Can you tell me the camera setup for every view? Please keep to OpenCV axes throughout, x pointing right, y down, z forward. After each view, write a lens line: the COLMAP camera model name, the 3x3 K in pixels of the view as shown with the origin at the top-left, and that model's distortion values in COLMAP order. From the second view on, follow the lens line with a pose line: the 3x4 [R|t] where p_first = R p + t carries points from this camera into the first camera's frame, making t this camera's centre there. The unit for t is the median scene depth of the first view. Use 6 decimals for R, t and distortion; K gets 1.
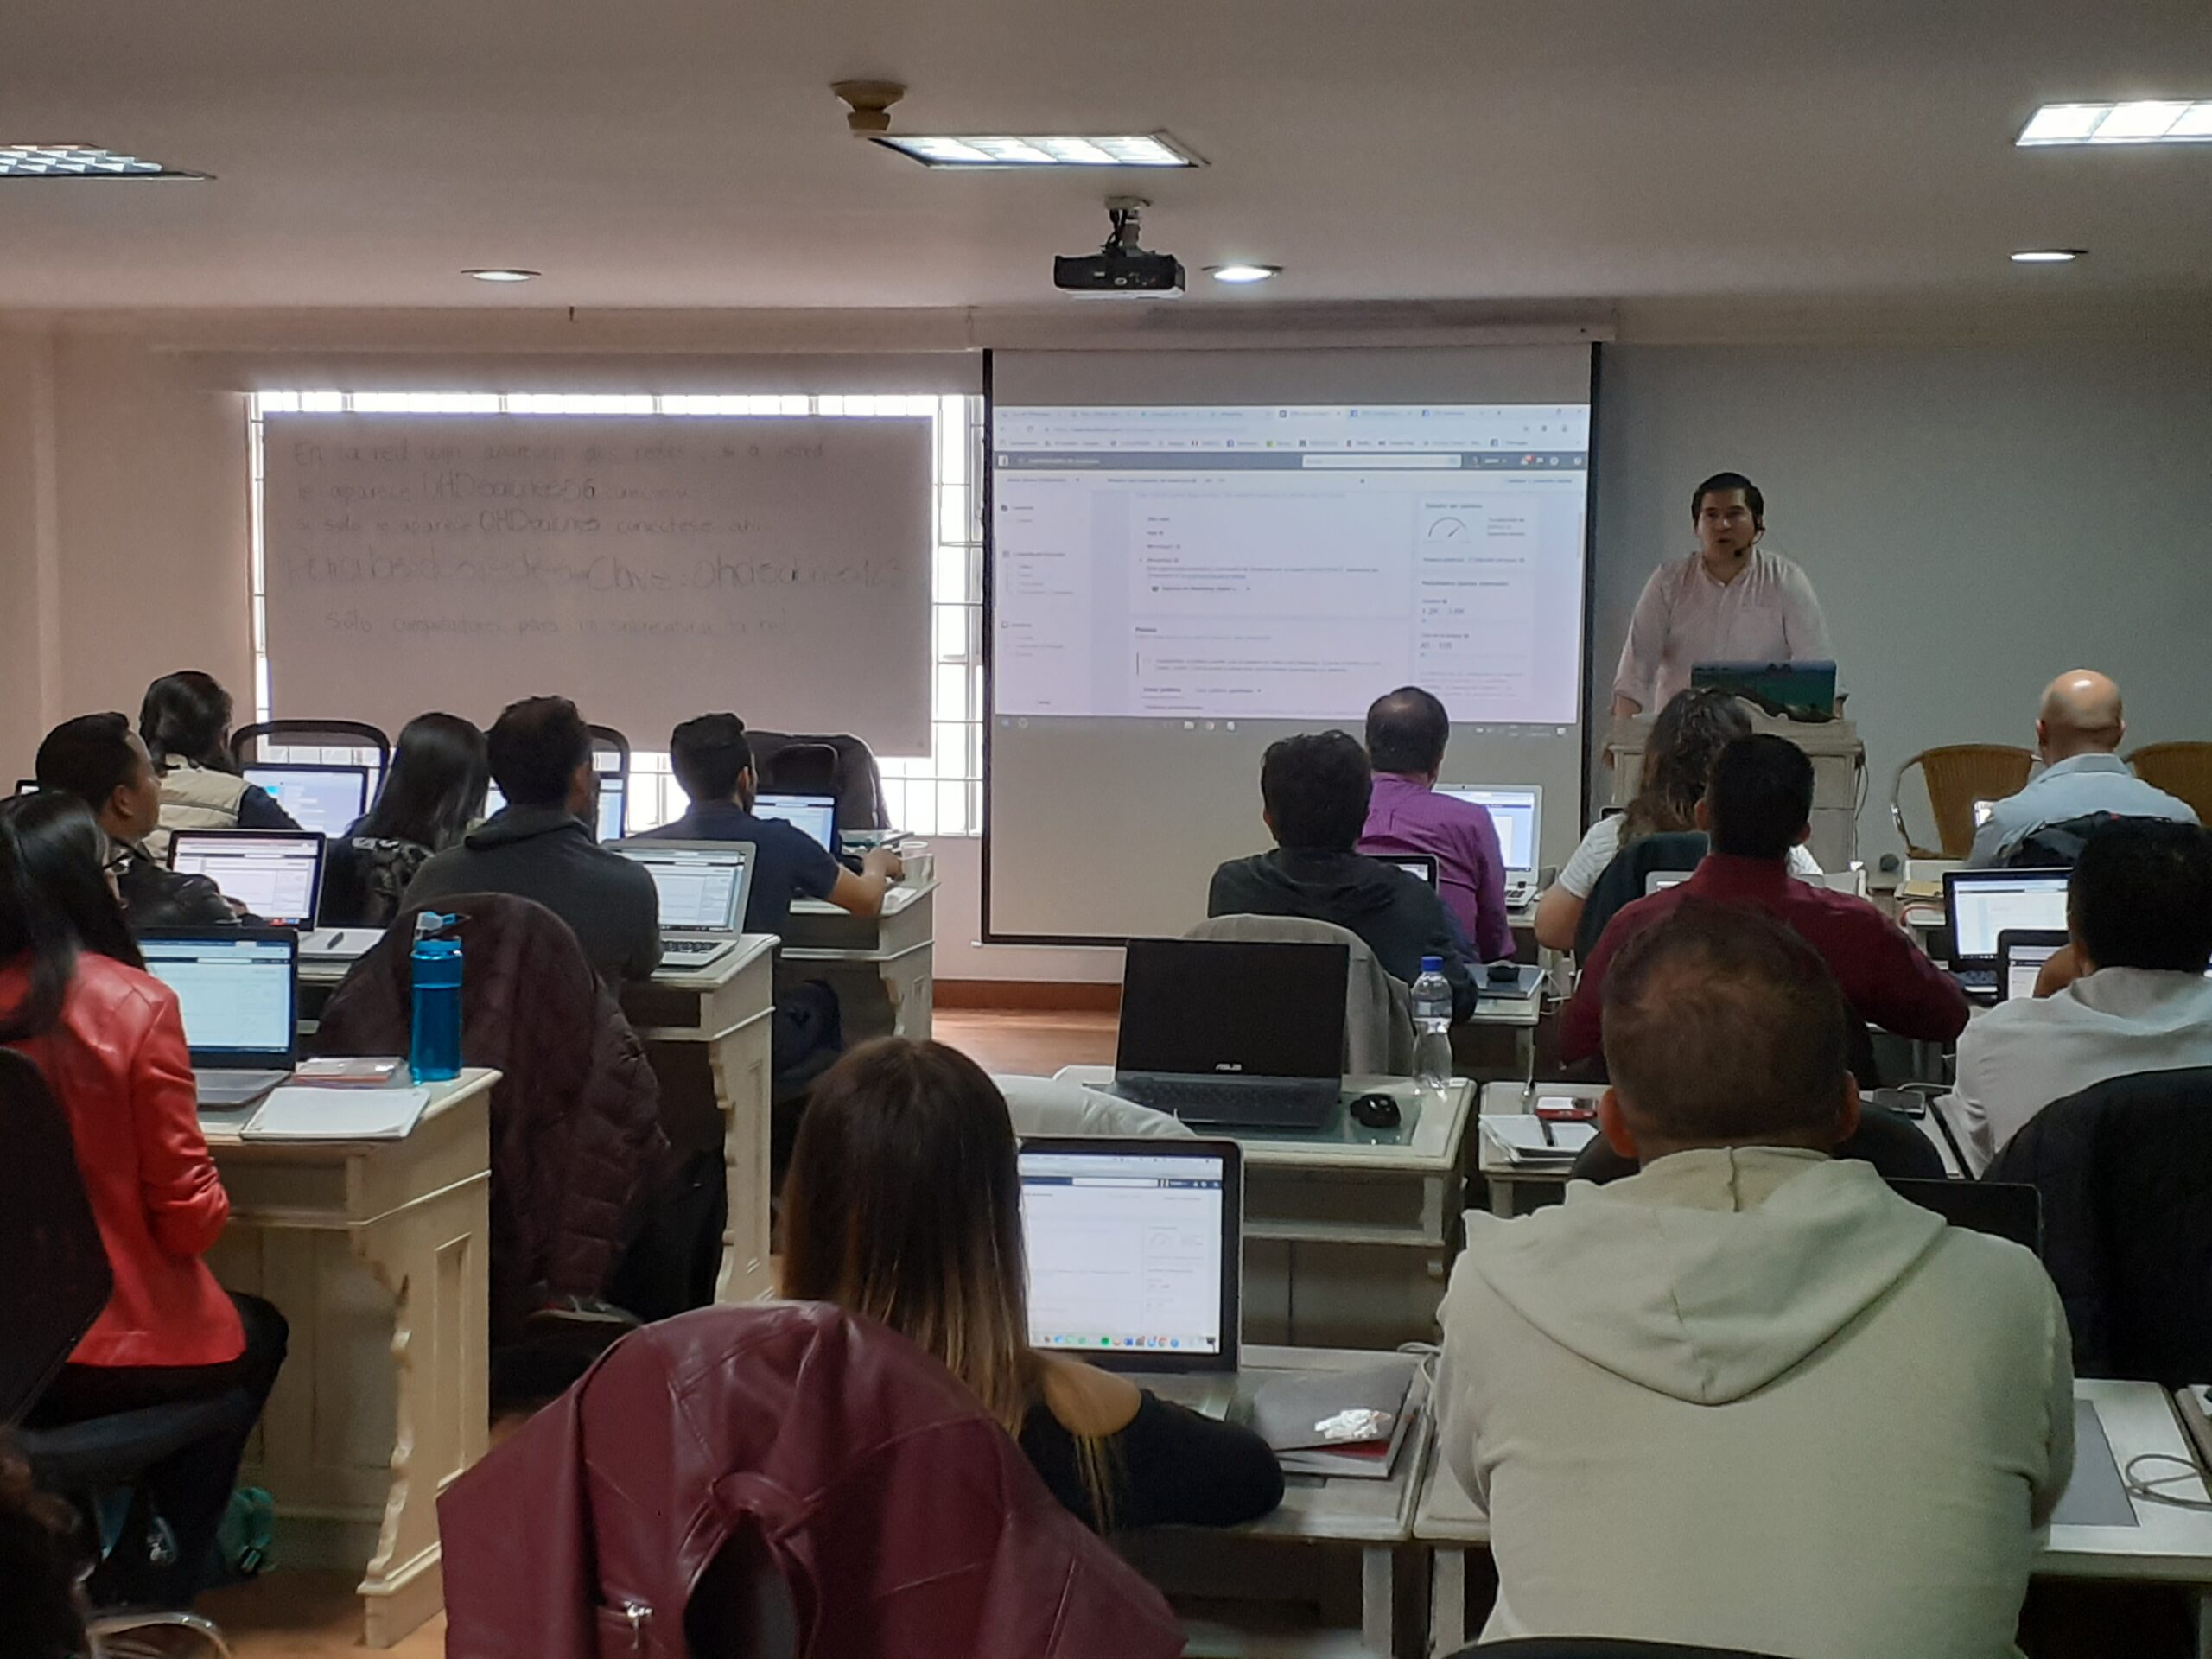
lens RADIAL K [[3462.4, 0, 1016.7], [0, 3462.4, 886.1], [0, 0, 1]] dist [0.142580, 0.037729]
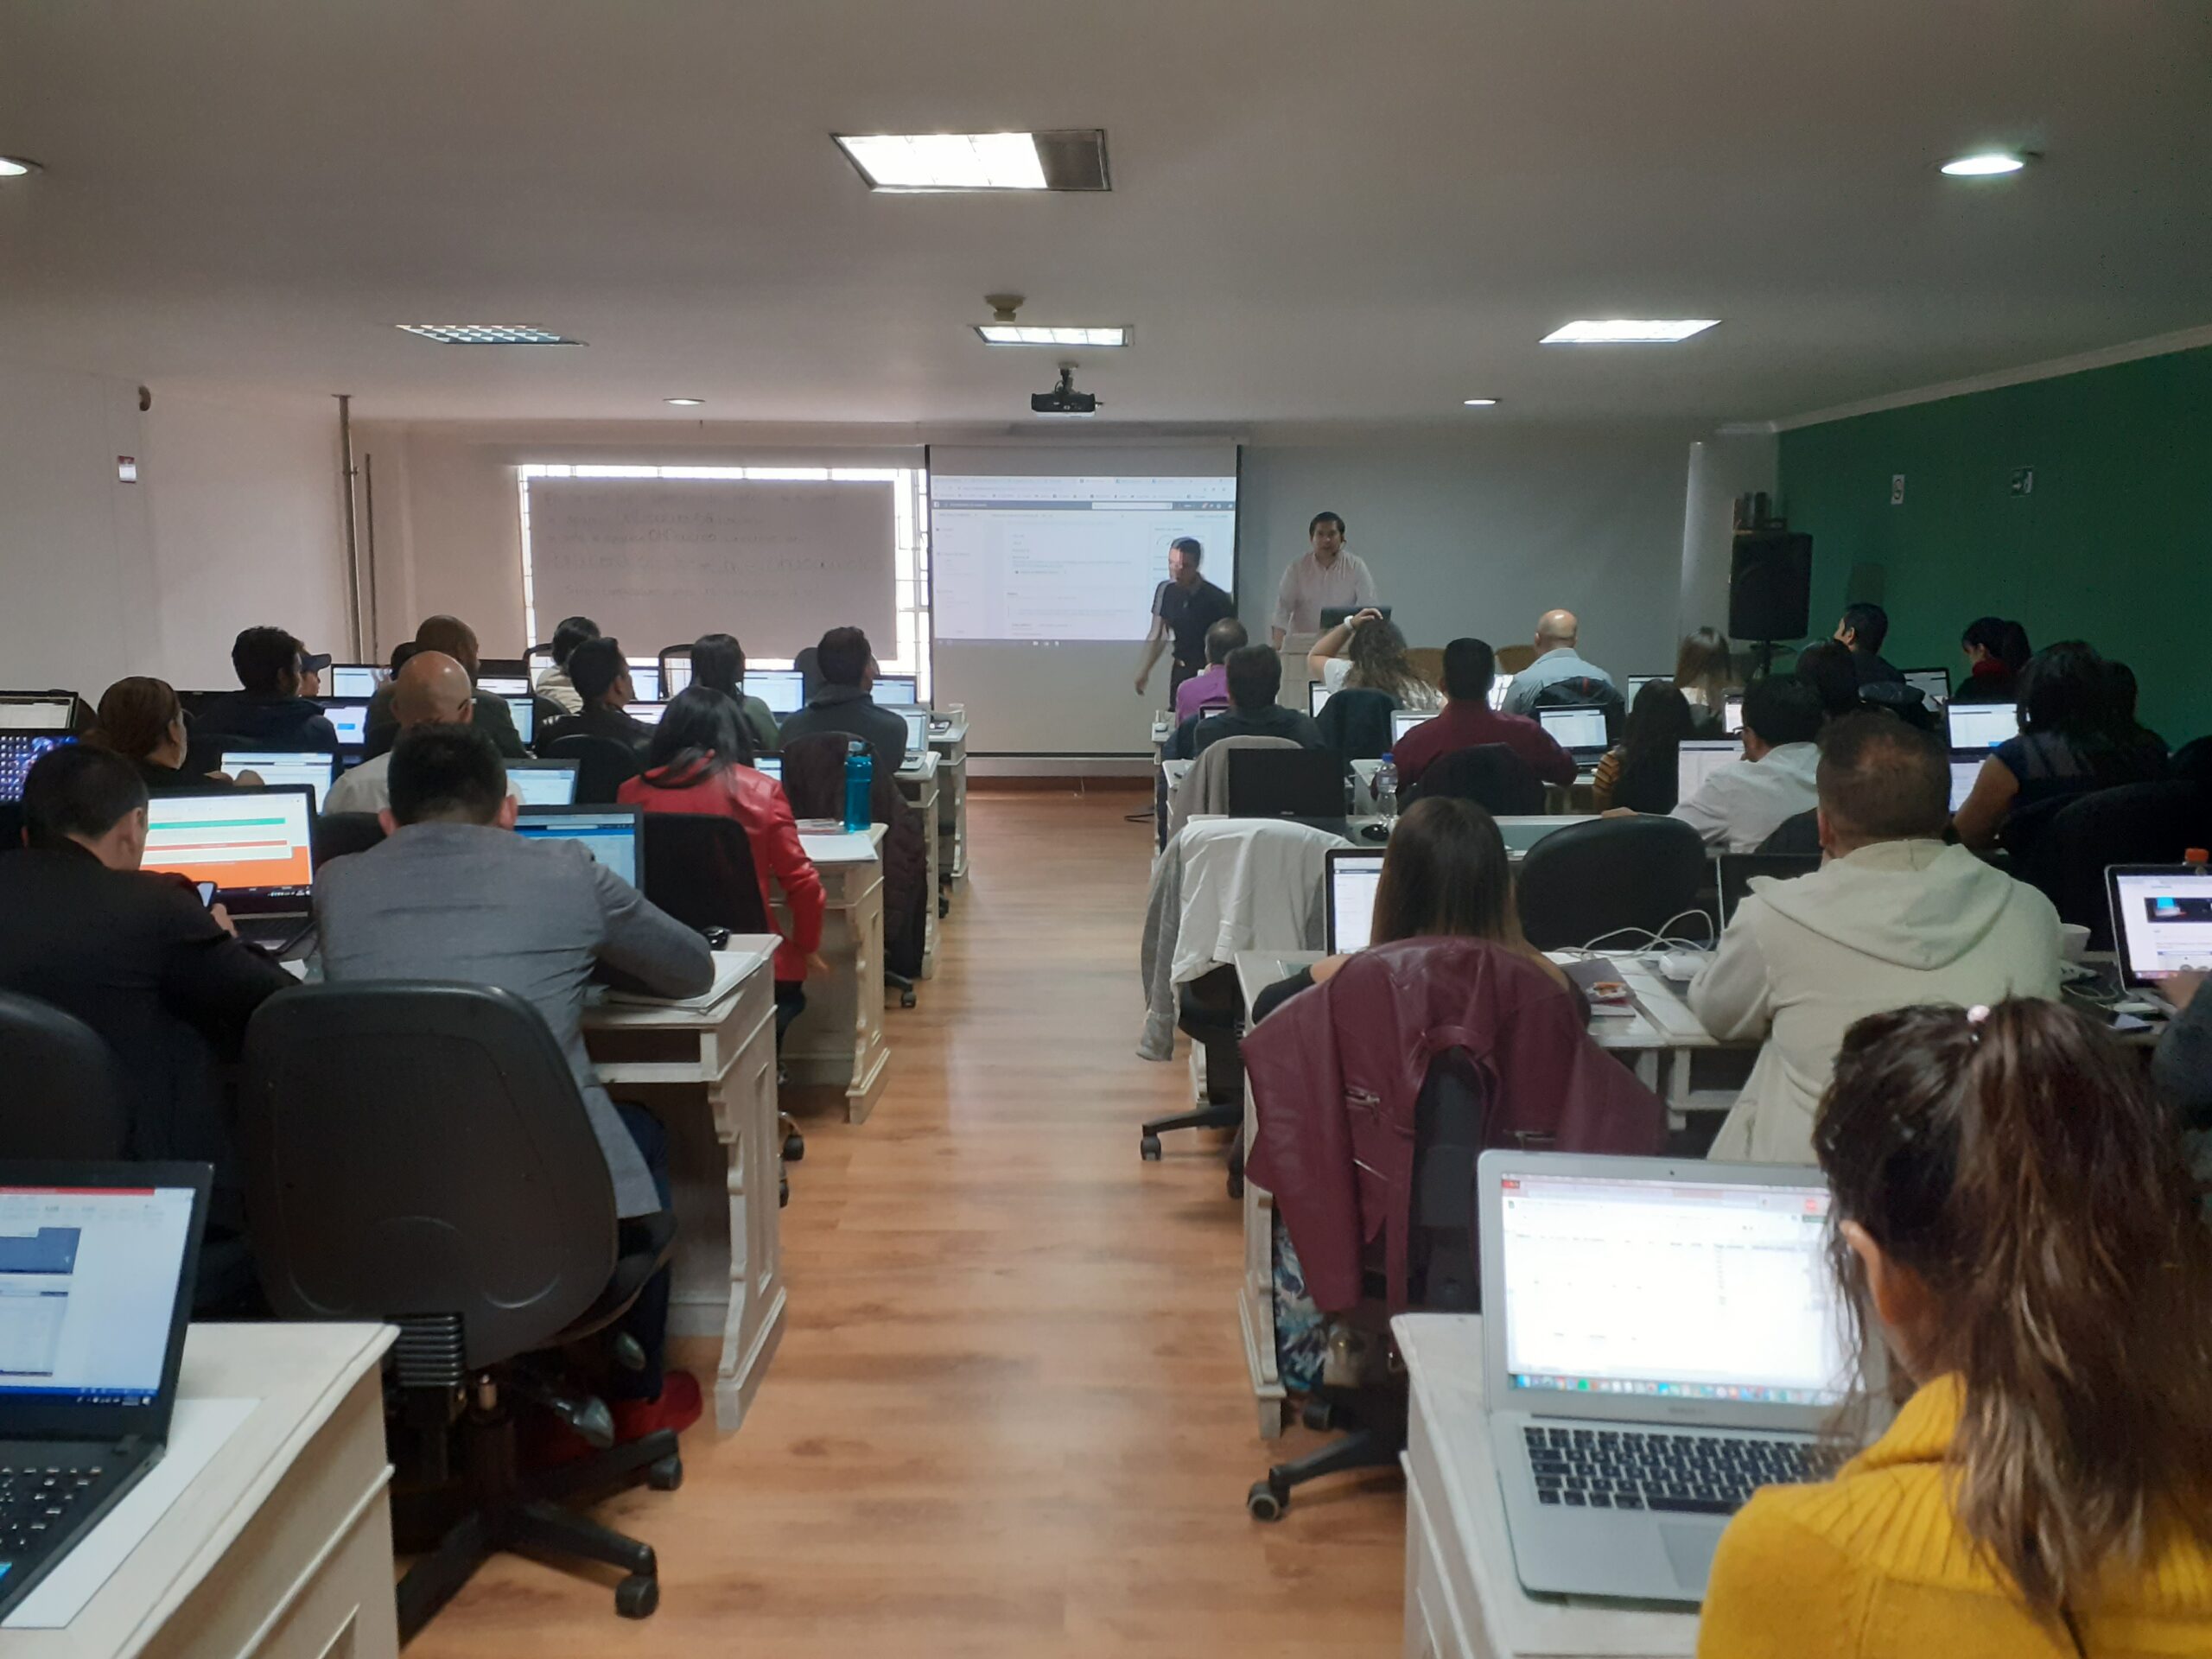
lens RADIAL K [[1733.8, 0, 1096.2], [0, 1733.8, 873.2], [0, 0, 1]] dist [0.058213, -0.096633]
pose [[0.985585, -0.031205, 0.166277, -0.127310], [0.017144, 0.996205, 0.085339, 0.000523], [-0.168309, -0.081258, 0.982379, 0.033702]]
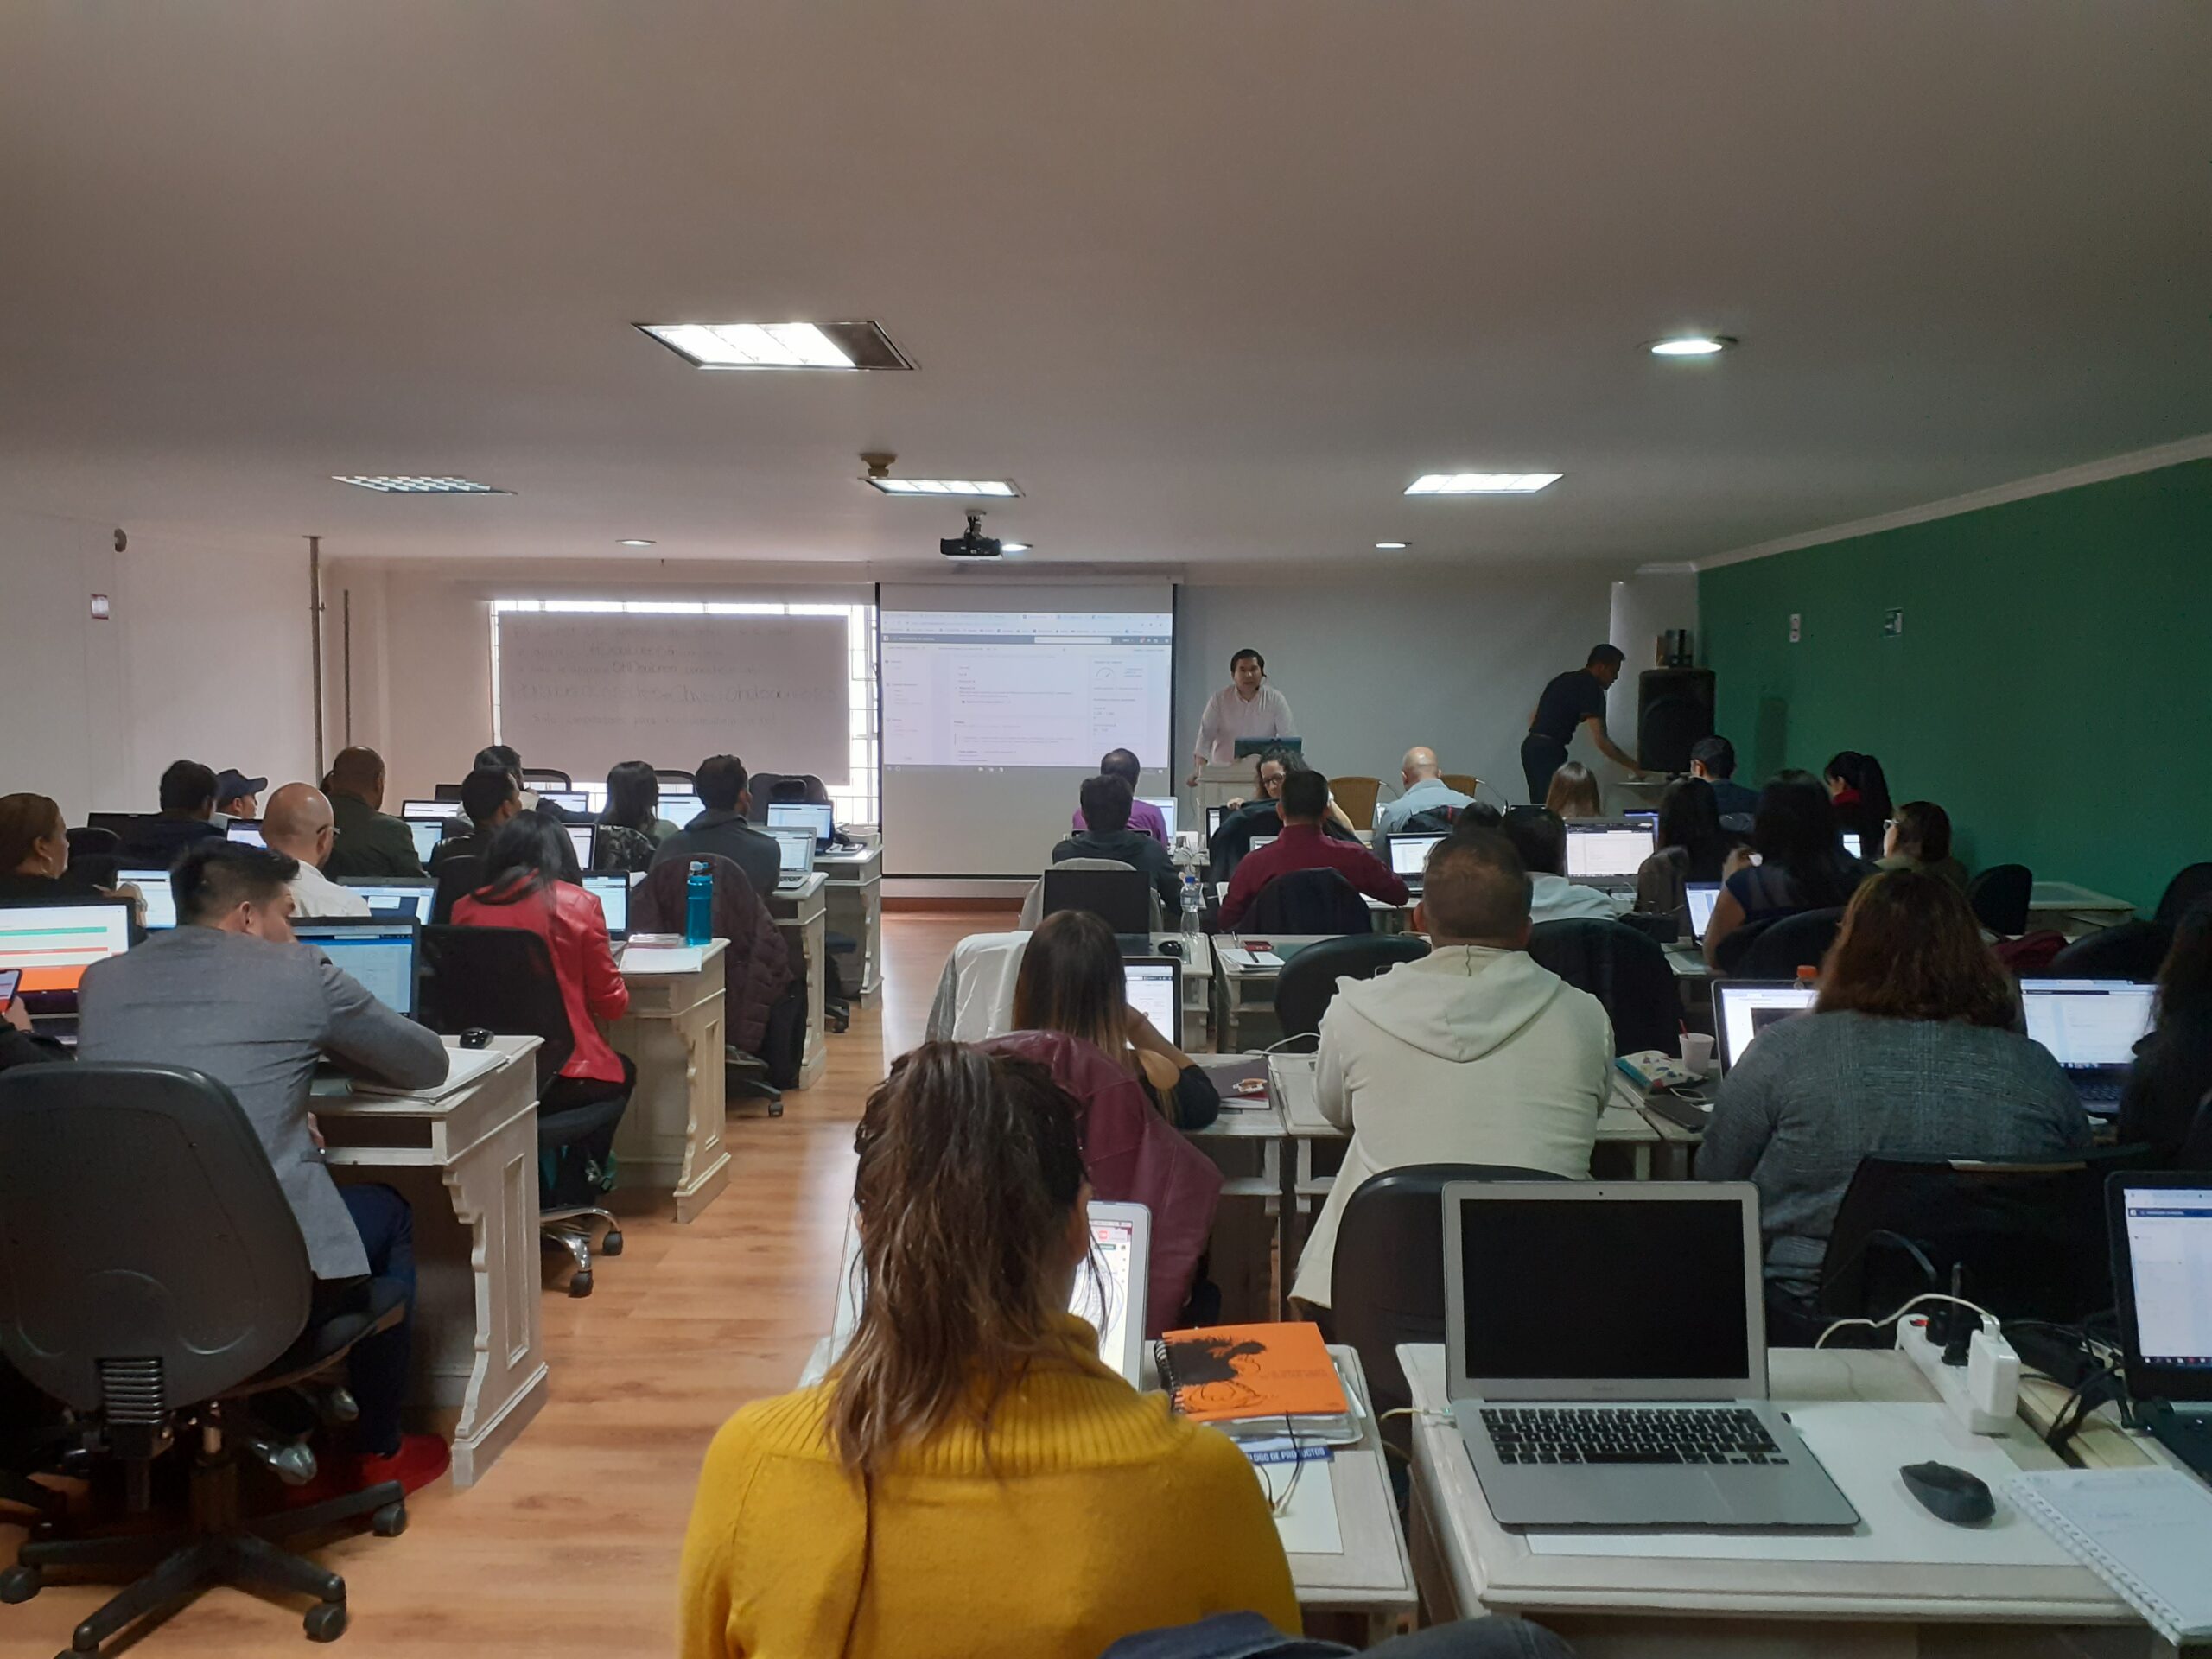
lens RADIAL K [[1733.8, 0, 1096.2], [0, 1733.8, 873.2], [0, 0, 1]] dist [0.058213, -0.096633]
pose [[0.988128, -0.014414, 0.152955, -0.060148], [0.012482, 0.999830, 0.013586, 0.002222], [-0.153125, -0.011516, 0.988140, -0.022164]]
